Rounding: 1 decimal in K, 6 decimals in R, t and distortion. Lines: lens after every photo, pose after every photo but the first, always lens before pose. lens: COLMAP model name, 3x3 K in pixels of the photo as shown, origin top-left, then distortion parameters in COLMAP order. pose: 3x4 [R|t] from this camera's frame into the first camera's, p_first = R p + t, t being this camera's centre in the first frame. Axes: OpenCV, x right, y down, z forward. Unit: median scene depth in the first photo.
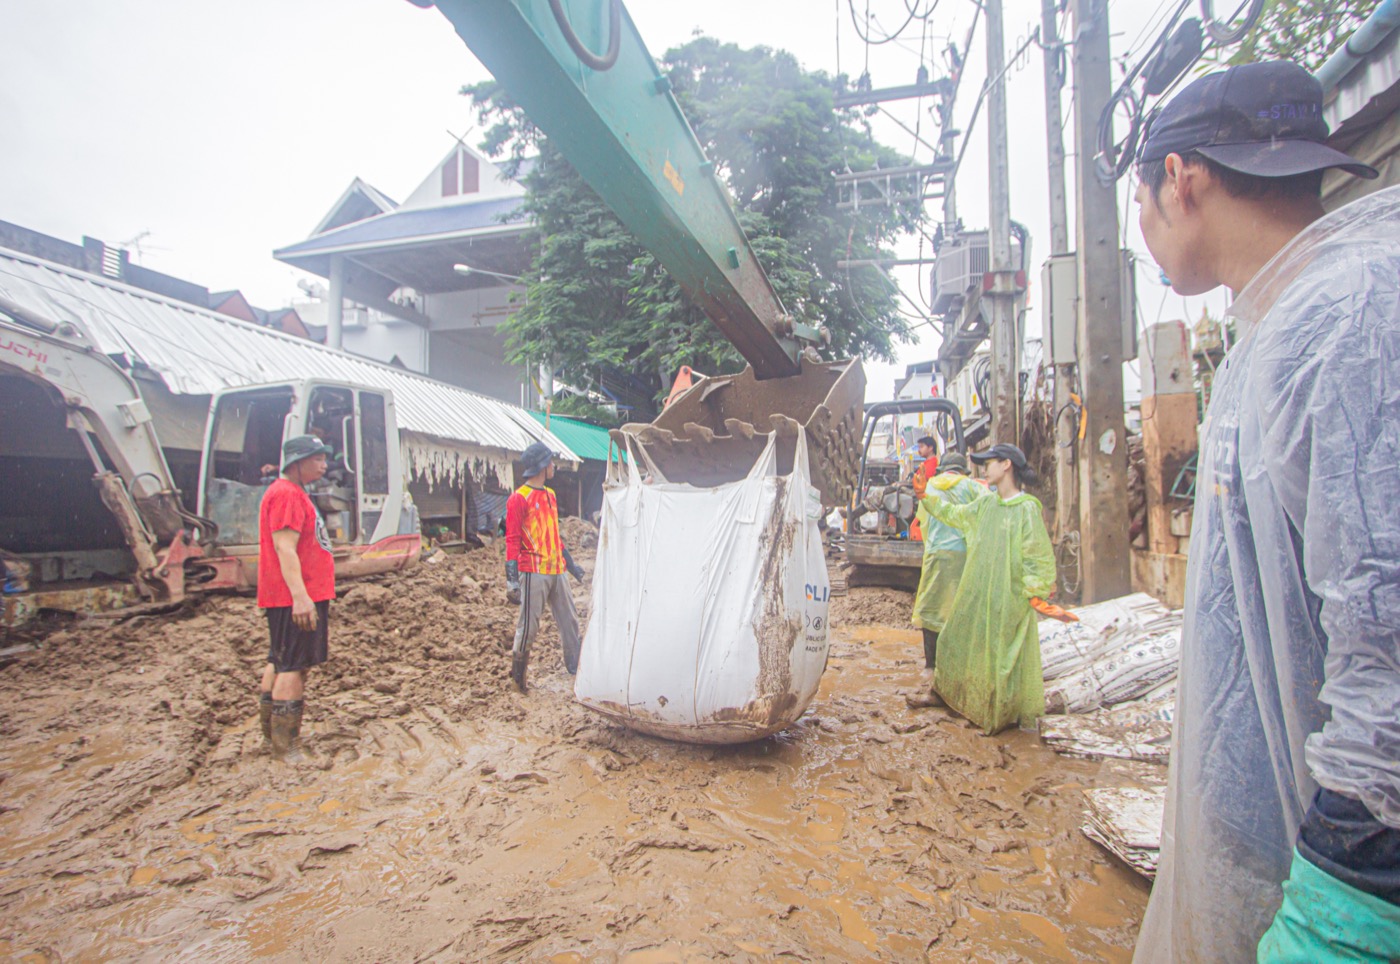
lens RADIAL K [[645.9, 0, 723.2], [0, 645.9, 481.8], [0, 0, 1]] dist [-0.009711, -0.000902]
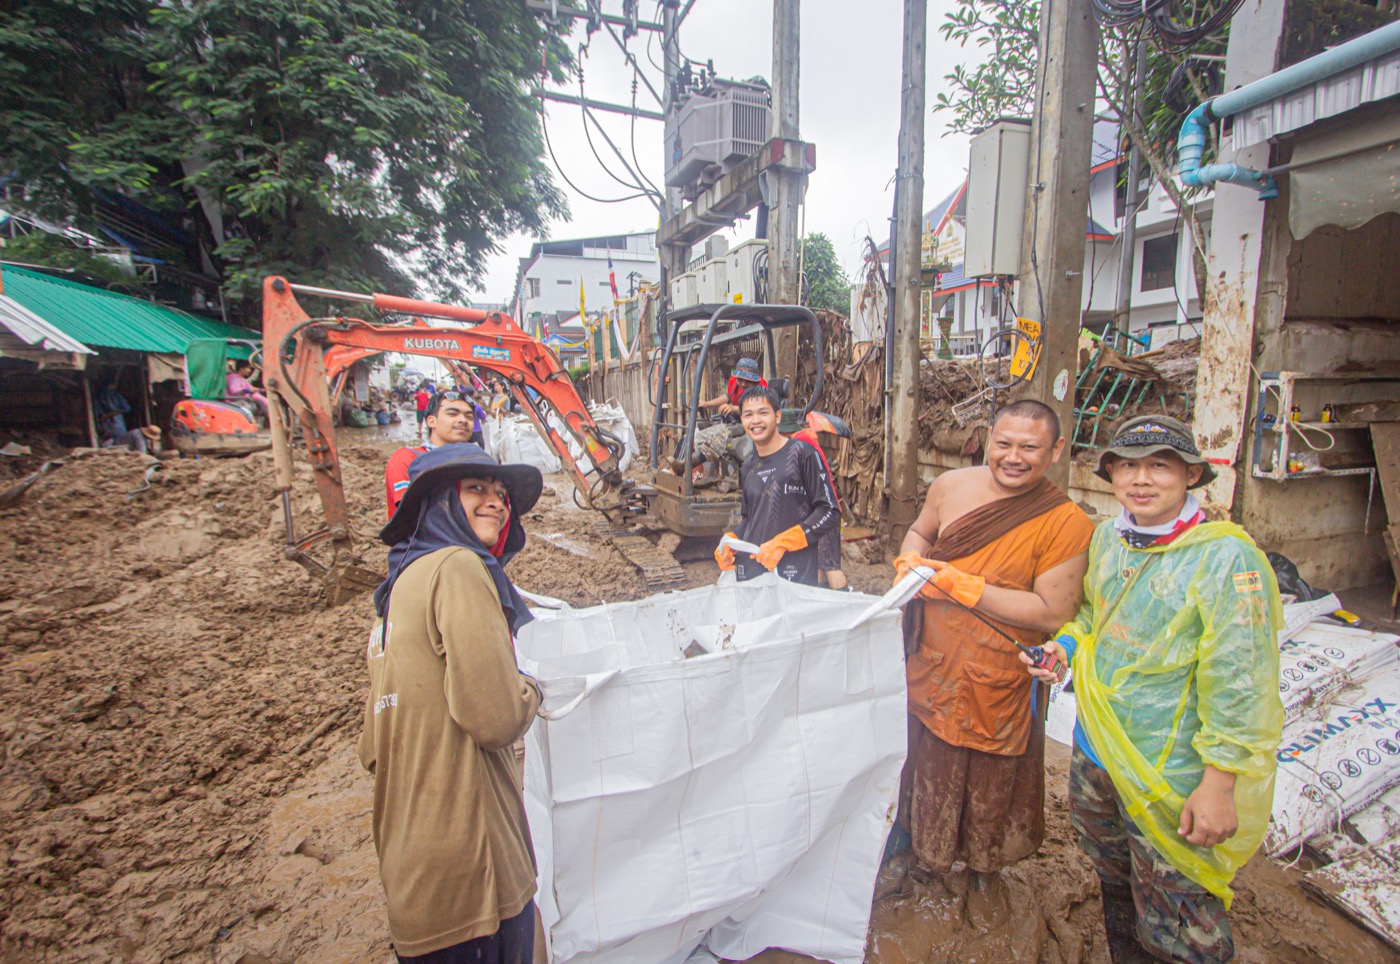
lens RADIAL K [[645.9, 0, 723.2], [0, 645.9, 481.8], [0, 0, 1]] dist [-0.009711, -0.000902]
pose [[0.837544, -0.077253, 0.540881, -0.048000], [-0.018458, 0.985388, 0.169322, -0.019354], [-0.546058, -0.151798, 0.823880, 0.147324]]
